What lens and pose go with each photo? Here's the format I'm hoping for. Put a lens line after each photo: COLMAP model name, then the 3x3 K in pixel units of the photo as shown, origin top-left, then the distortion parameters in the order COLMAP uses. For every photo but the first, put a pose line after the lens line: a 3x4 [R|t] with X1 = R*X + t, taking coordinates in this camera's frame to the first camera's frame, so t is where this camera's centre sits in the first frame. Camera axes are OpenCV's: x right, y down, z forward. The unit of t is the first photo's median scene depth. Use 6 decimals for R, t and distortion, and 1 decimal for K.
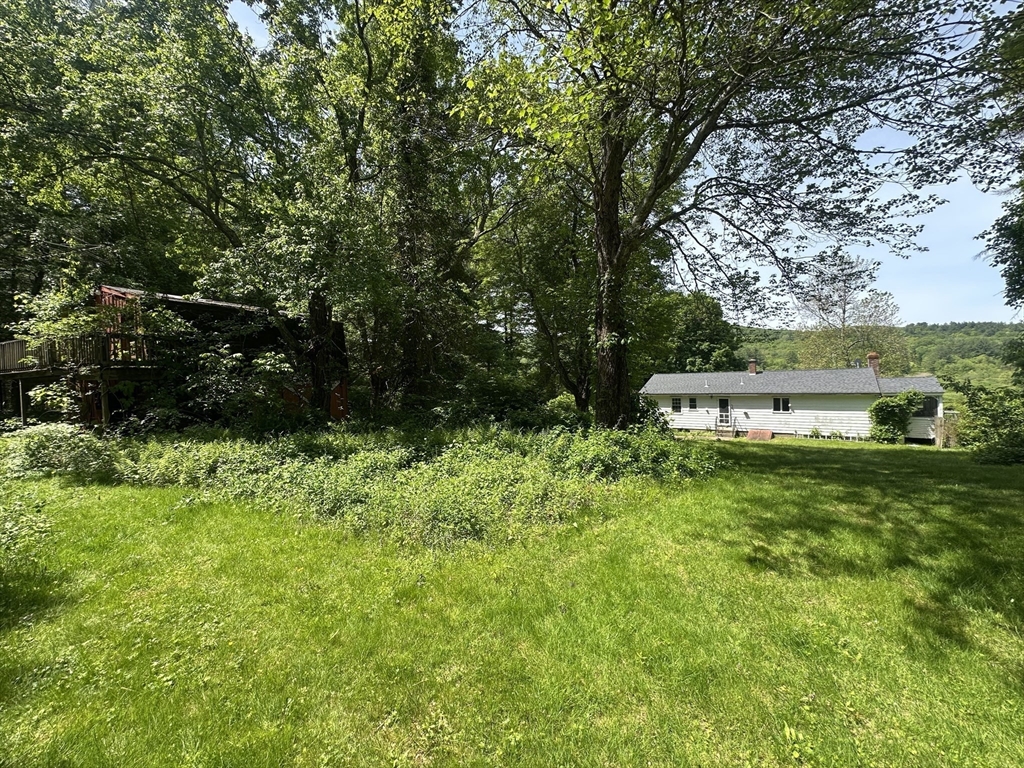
lens RADIAL K [[410.9, 0, 509.9], [0, 410.9, 383.4], [0, 0, 1]] dist [-0.000083, -0.000420]
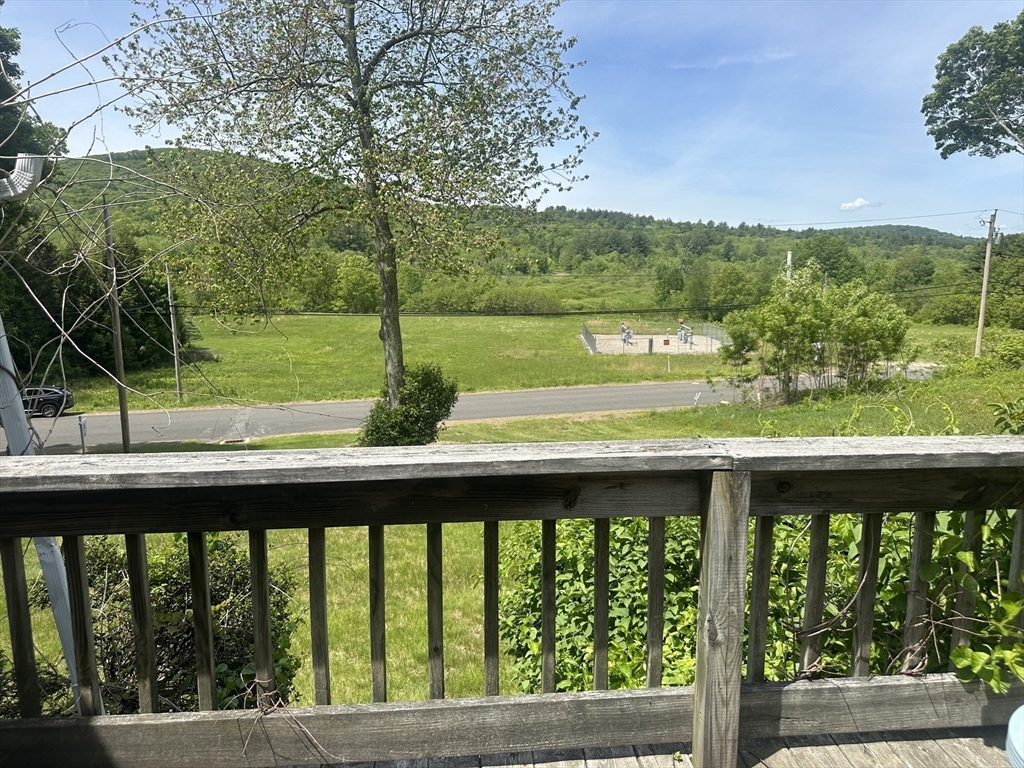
lens RADIAL K [[721.5, 0, 506.0], [0, 721.5, 387.8], [0, 0, 1]] dist [0.083576, -0.000549]
pose [[0.753930, -0.073405, 0.652840, 0.913964], [-0.022055, 0.990350, 0.136825, 0.044889], [-0.656584, -0.117555, 0.745036, 0.943233]]
